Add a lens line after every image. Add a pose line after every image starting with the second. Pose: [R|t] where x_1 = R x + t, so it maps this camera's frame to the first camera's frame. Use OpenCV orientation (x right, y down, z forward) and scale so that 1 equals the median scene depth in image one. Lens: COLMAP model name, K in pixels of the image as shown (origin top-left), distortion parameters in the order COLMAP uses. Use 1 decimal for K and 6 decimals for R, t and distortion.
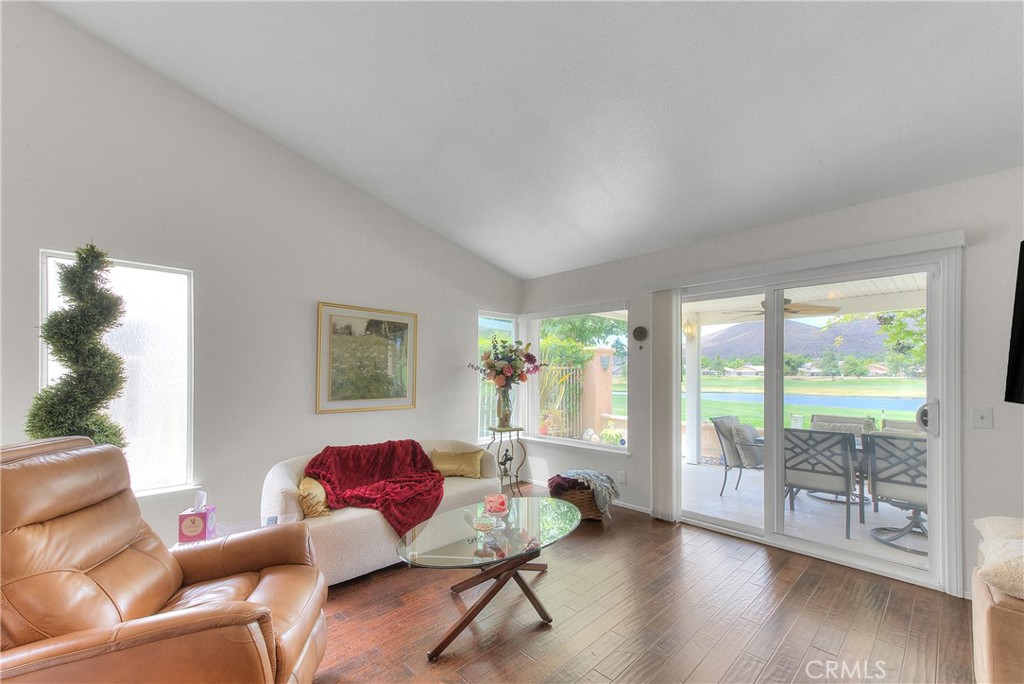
lens RADIAL K [[421.1, 0, 495.3], [0, 421.1, 374.8], [0, 0, 1]] dist [0.018397, -0.000056]
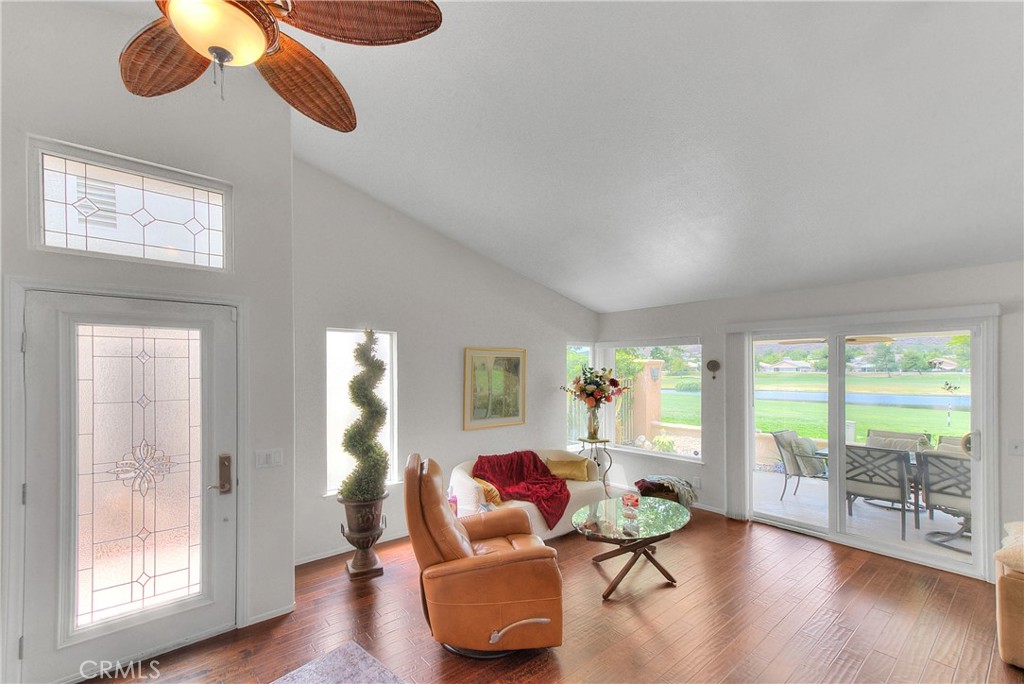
lens RADIAL K [[421.1, 0, 471.4], [0, 421.1, 373.5], [0, 0, 1]] dist [0.018397, -0.000056]
pose [[0.994774, -0.002583, -0.102071, -0.253479], [0.002862, 0.999993, 0.002590, -0.088188], [0.102063, -0.002869, 0.994774, -0.319240]]
